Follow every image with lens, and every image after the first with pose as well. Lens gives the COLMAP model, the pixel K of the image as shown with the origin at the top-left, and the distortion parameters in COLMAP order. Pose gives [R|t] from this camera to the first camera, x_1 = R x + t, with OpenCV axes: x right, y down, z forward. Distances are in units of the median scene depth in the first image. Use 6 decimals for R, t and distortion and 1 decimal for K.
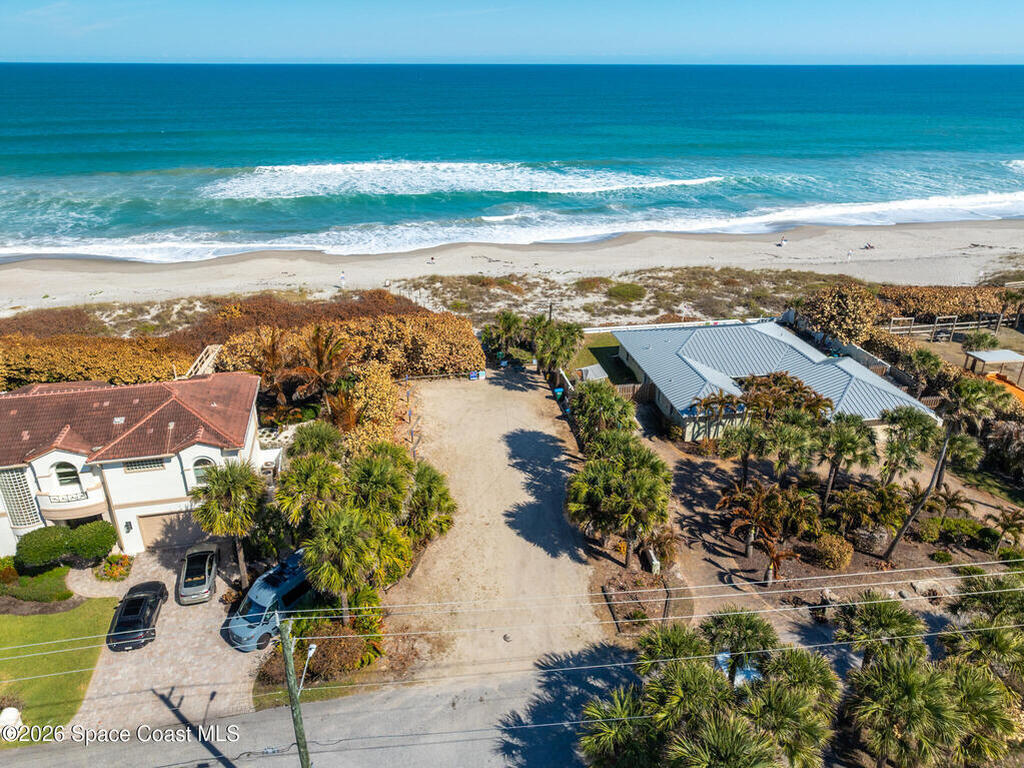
lens RADIAL K [[711.9, 0, 512.0], [0, 711.9, 384.0], [0, 0, 1]] dist [-0.001089, -0.000128]
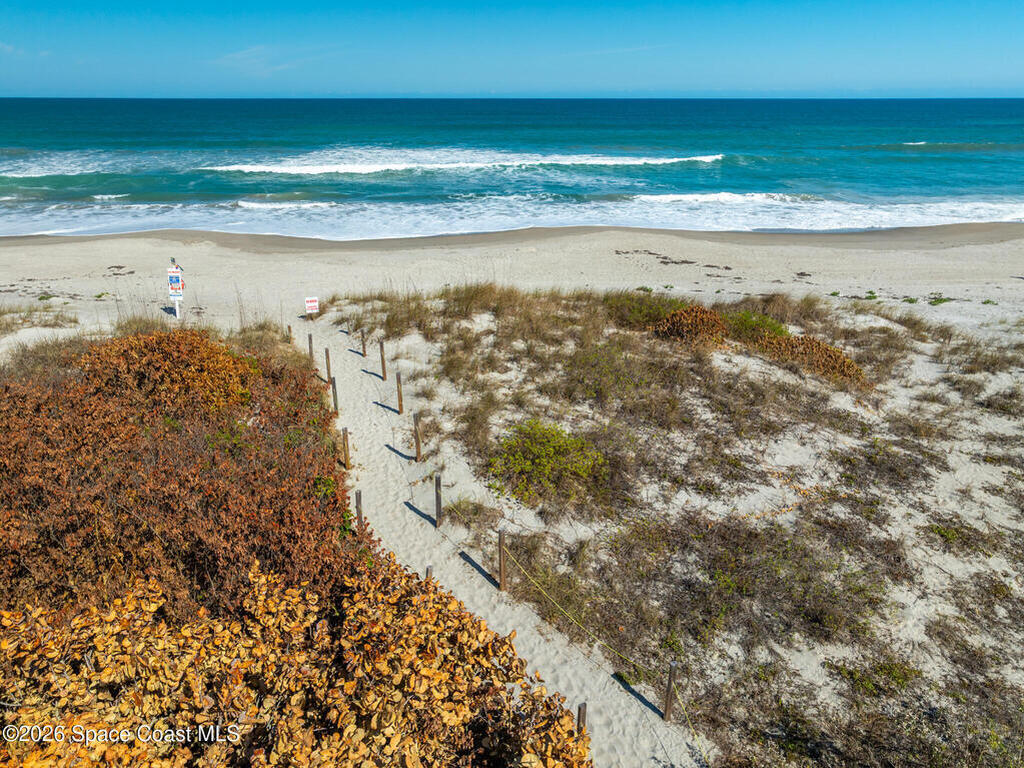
lens RADIAL K [[711.9, 0, 512.0], [0, 711.9, 384.0], [0, 0, 1]] dist [-0.001089, -0.000128]
pose [[0.983102, 0.065888, -0.170788, -0.054779], [-0.073289, 0.996610, -0.037388, -0.117837], [0.167745, 0.049273, 0.984598, 0.818150]]
